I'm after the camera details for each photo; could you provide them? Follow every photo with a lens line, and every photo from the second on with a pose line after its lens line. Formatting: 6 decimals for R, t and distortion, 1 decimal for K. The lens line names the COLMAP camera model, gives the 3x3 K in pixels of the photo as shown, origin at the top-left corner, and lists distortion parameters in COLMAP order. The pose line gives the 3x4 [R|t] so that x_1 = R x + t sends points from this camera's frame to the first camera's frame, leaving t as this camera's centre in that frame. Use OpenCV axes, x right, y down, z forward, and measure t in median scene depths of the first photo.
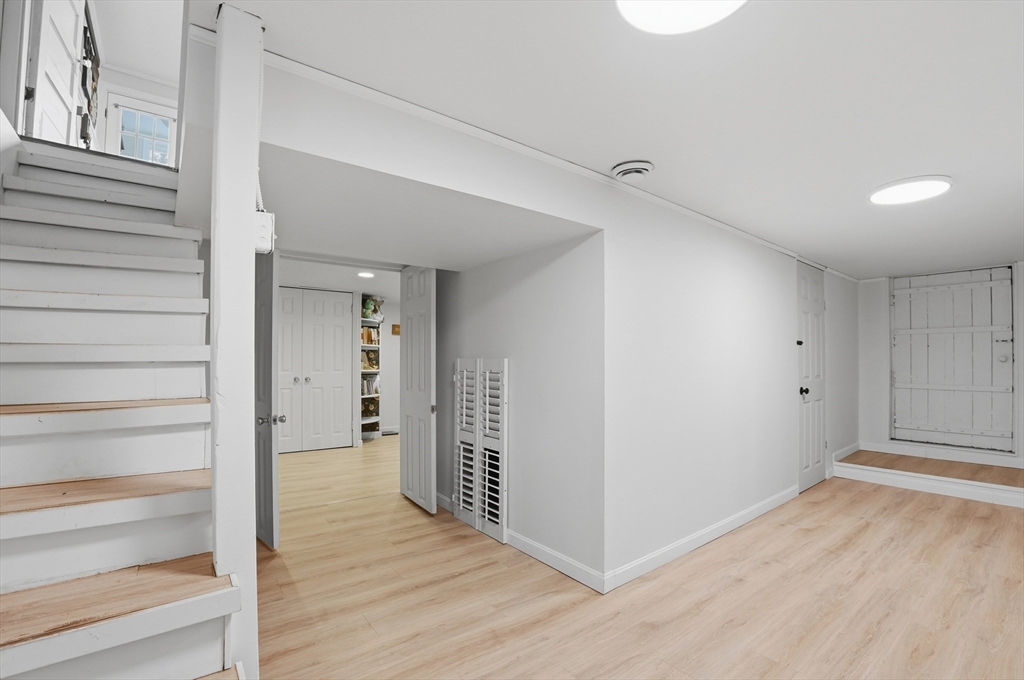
lens RADIAL K [[454.2, 0, 515.7], [0, 454.2, 340.8], [0, 0, 1]] dist [-0.067905, 0.013988]
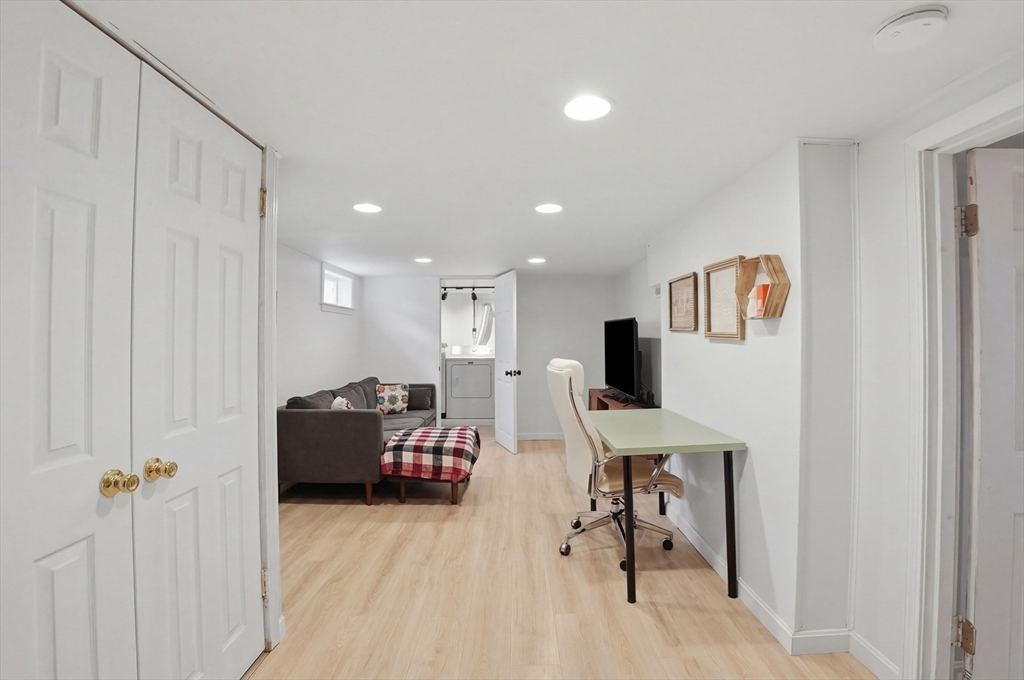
lens RADIAL K [[454.2, 0, 515.7], [0, 454.2, 340.8], [0, 0, 1]] dist [-0.067905, 0.013988]
pose [[0.637932, -0.000922, 0.770092, -0.450829], [-0.030777, 0.999170, 0.026692, 0.008600], [-0.769478, -0.040729, 0.637374, 0.632577]]
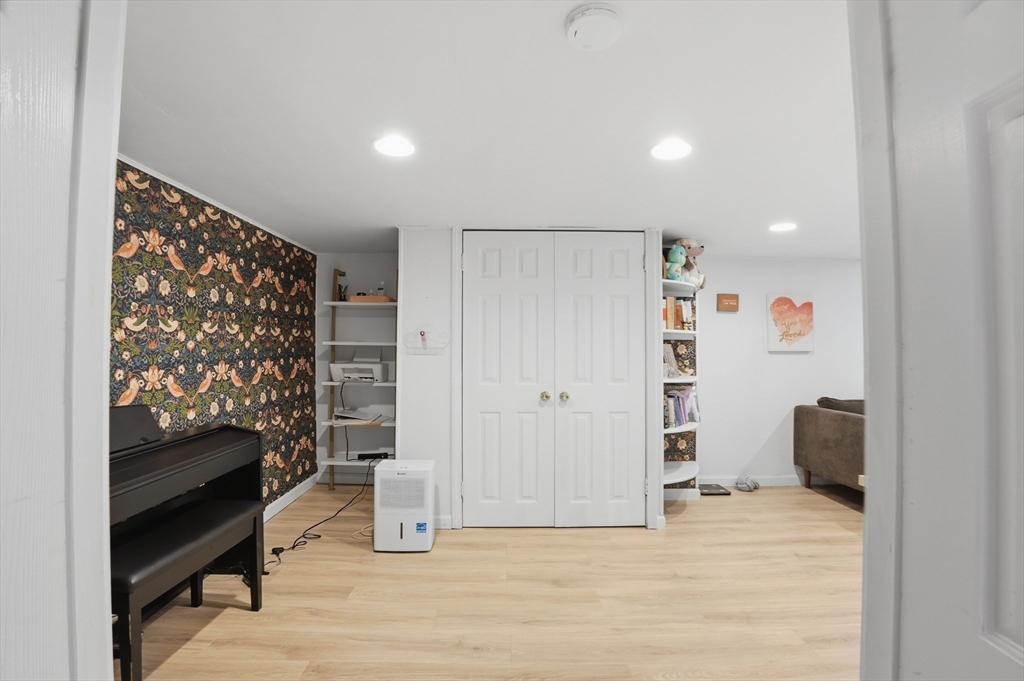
lens RADIAL K [[454.2, 0, 515.7], [0, 454.2, 341.3], [0, 0, 1]] dist [-0.067905, 0.013988]
pose [[0.799466, -0.002919, -0.600705, -0.159174], [0.021253, 0.999500, 0.023427, 0.004848], [0.600336, -0.031495, 0.799128, 0.462195]]
